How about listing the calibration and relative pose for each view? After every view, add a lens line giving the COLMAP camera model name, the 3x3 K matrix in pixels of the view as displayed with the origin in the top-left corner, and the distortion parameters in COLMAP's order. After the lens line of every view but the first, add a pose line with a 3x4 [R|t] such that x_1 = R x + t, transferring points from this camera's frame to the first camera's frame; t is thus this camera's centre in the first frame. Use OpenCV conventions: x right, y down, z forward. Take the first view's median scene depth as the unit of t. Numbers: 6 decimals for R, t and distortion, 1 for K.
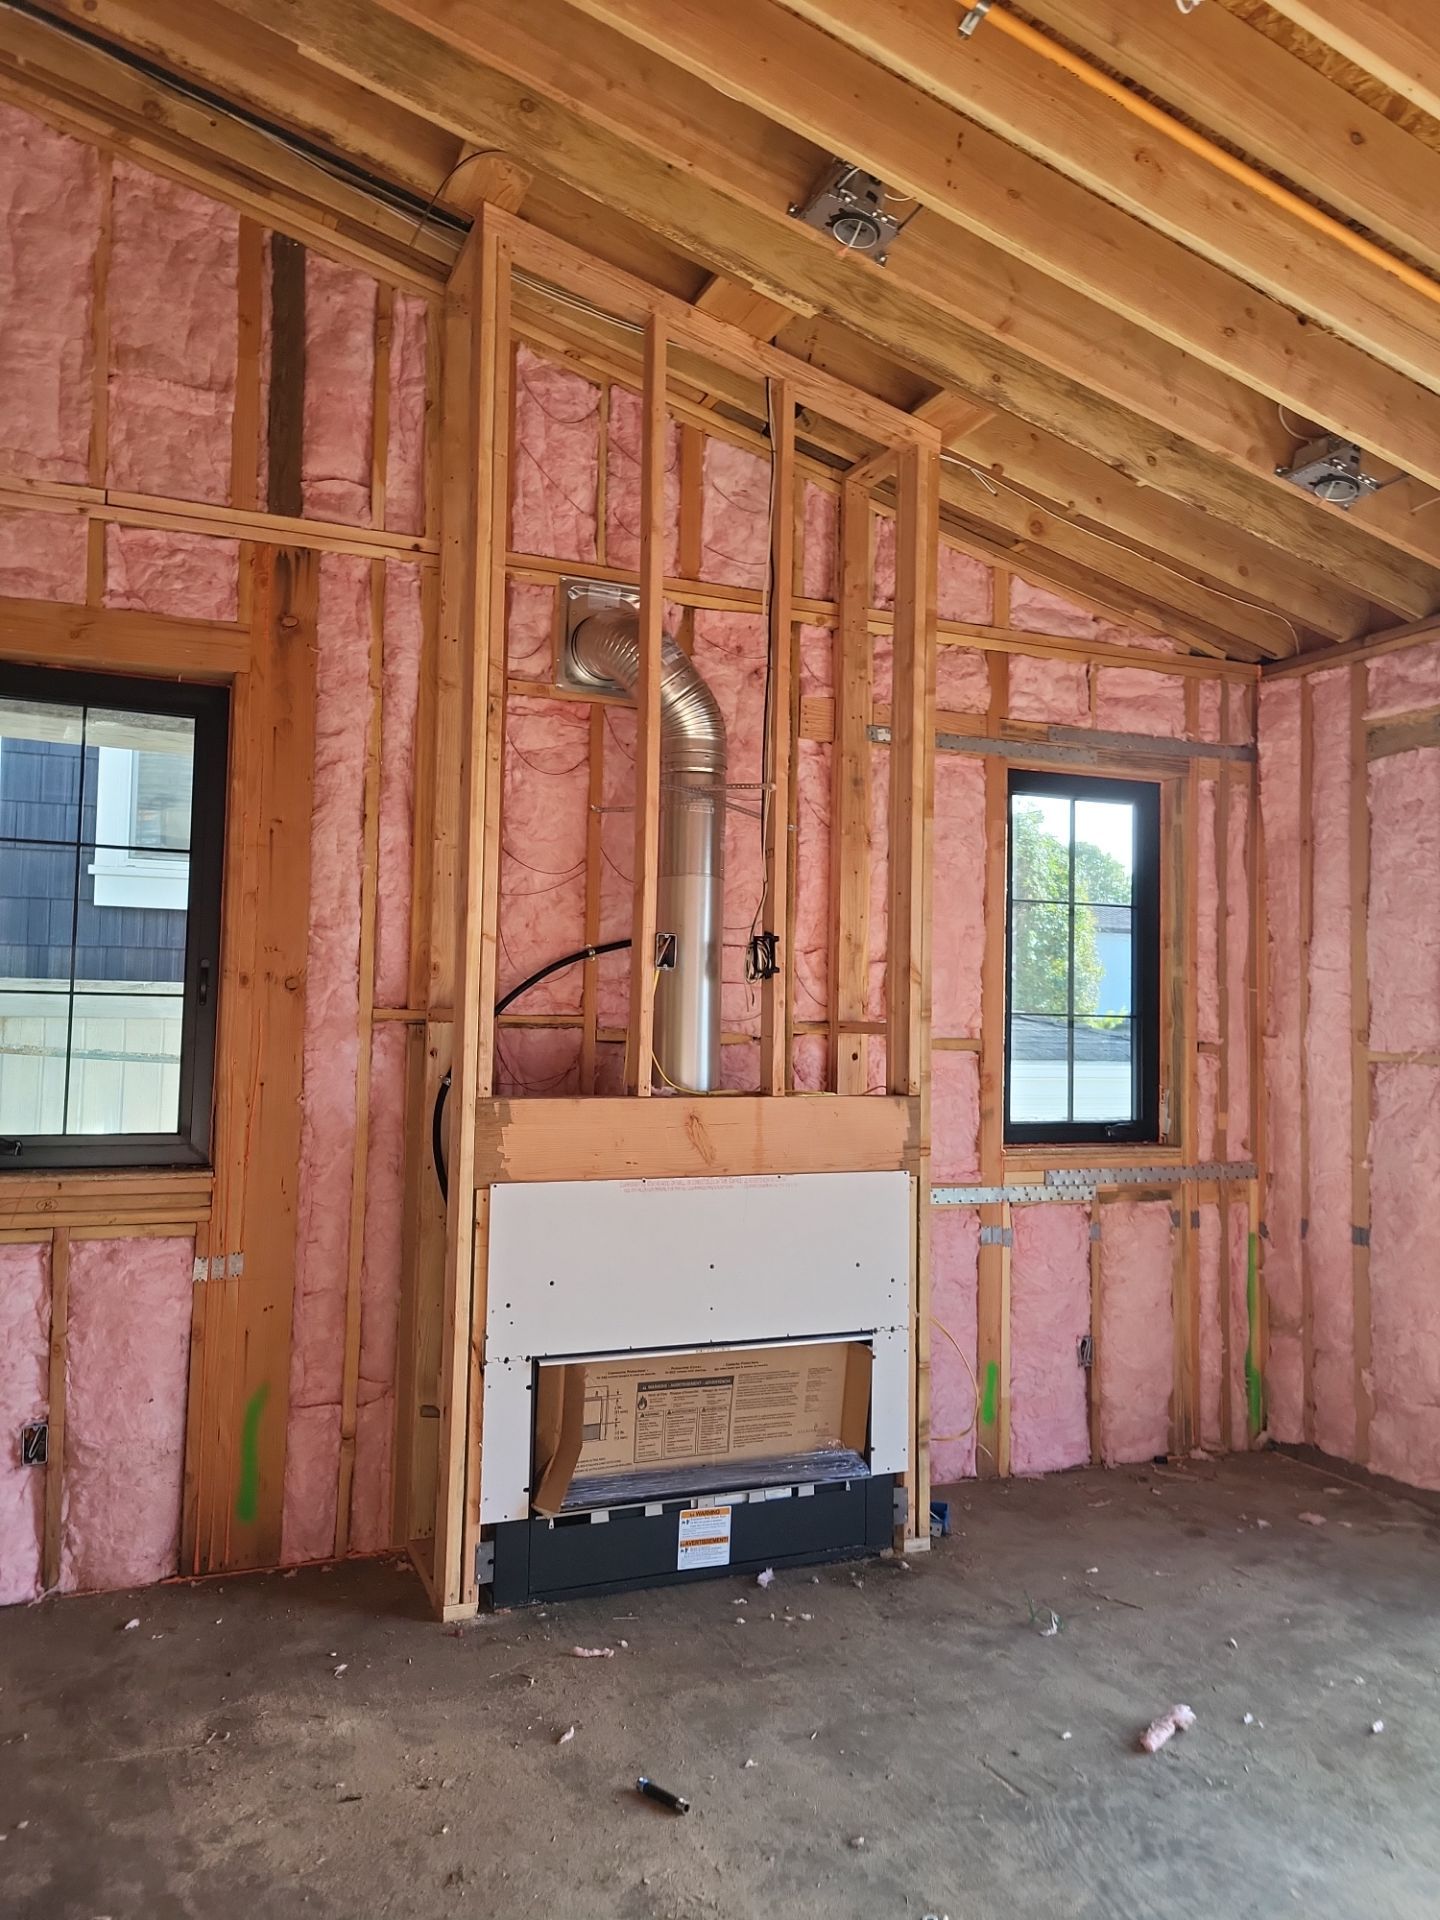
lens RADIAL K [[1446.2, 0, 720.0], [0, 1446.2, 960.0], [0, 0, 1]] dist [0.033070, 0.001820]
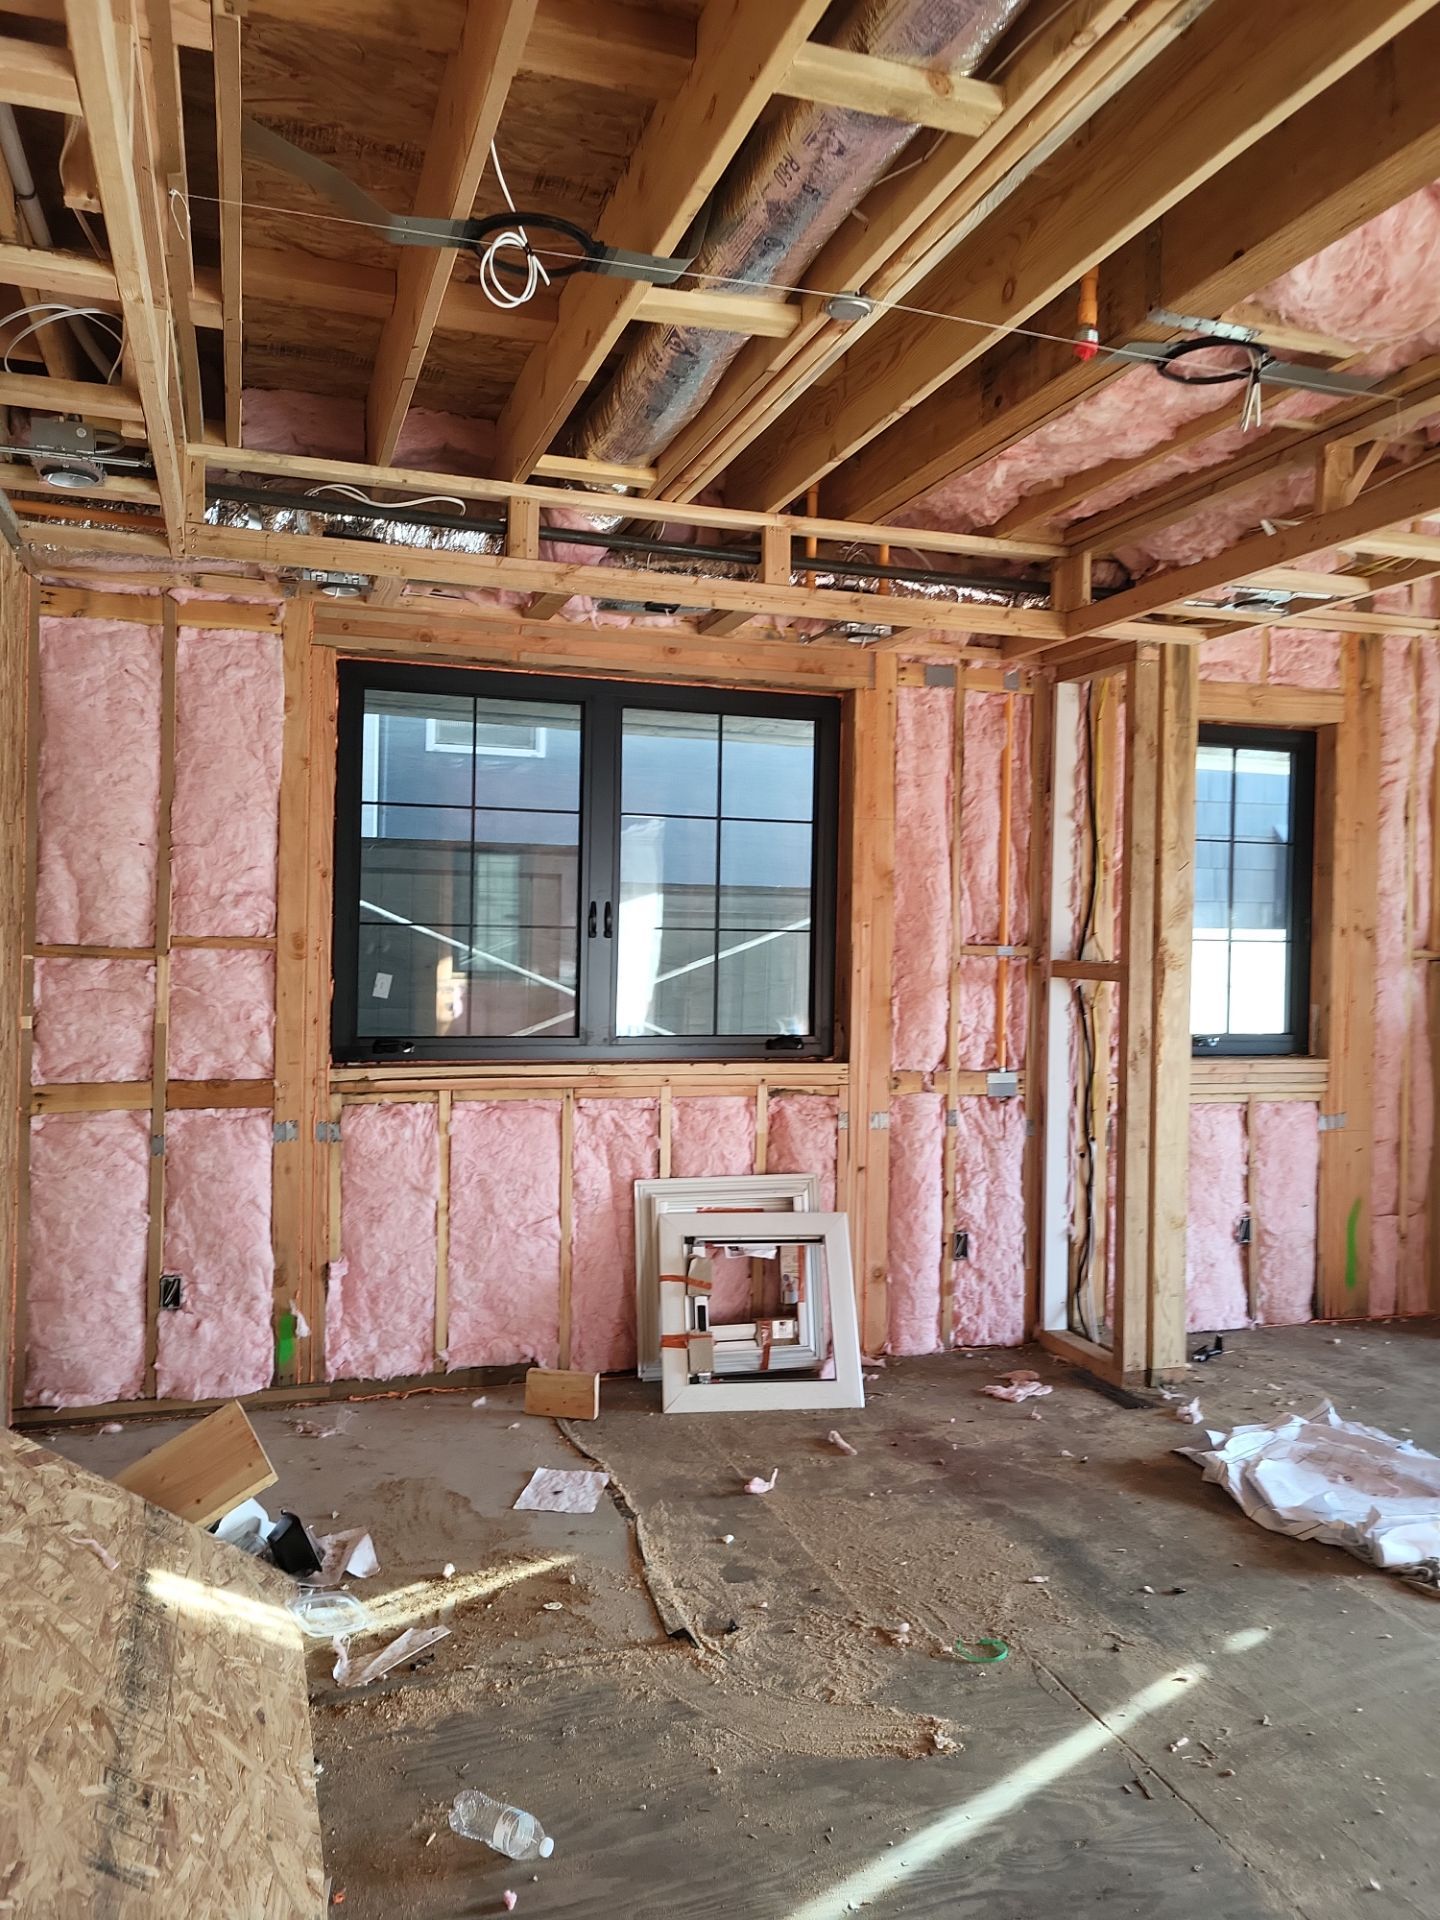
lens RADIAL K [[1446.2, 0, 720.0], [0, 1446.2, 960.0], [0, 0, 1]] dist [0.033070, 0.001820]
pose [[0.995846, 0.000637, -0.091057, -0.818271], [0.004898, 0.998153, 0.060553, -0.050065], [0.090927, -0.060747, 0.994003, -0.537067]]
